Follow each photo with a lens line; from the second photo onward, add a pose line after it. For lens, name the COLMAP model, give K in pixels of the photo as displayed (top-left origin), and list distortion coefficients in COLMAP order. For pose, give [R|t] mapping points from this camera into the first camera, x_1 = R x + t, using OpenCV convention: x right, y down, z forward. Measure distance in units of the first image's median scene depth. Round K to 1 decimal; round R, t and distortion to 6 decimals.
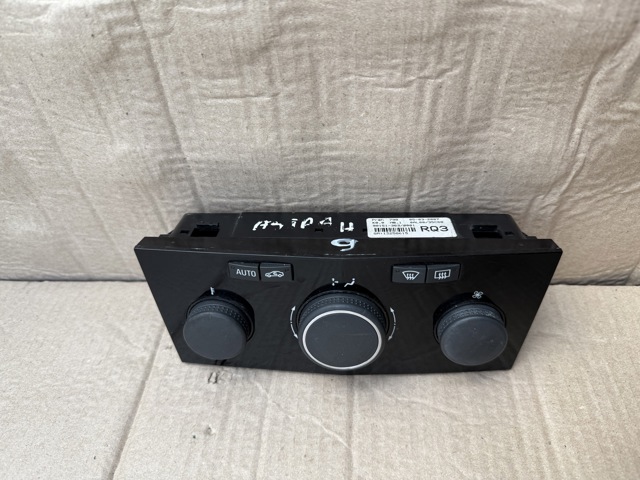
lens RADIAL K [[449.4, 0, 307.3], [0, 449.4, 235.5], [0, 0, 1]] dist [0.048608, -0.132819]
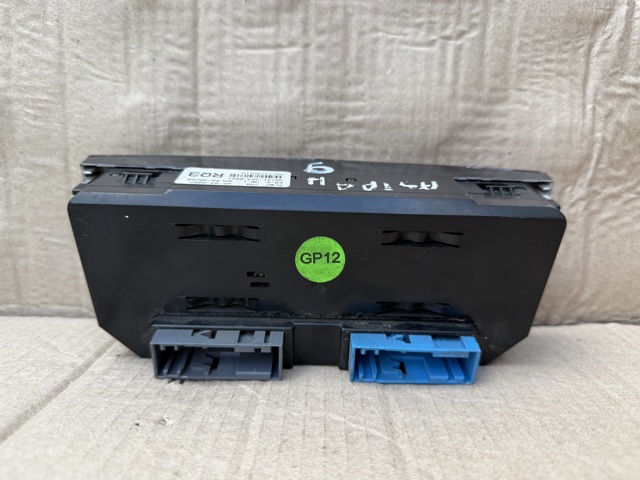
lens RADIAL K [[468.4, 0, 310.8], [0, 468.4, 246.7], [0, 0, 1]] dist [-0.037333, -0.001689]
pose [[0.993149, 0.090122, 0.074383, -0.090095], [-0.032333, 0.823633, -0.566201, 0.614012], [-0.112291, 0.559917, 0.820904, 0.337676]]
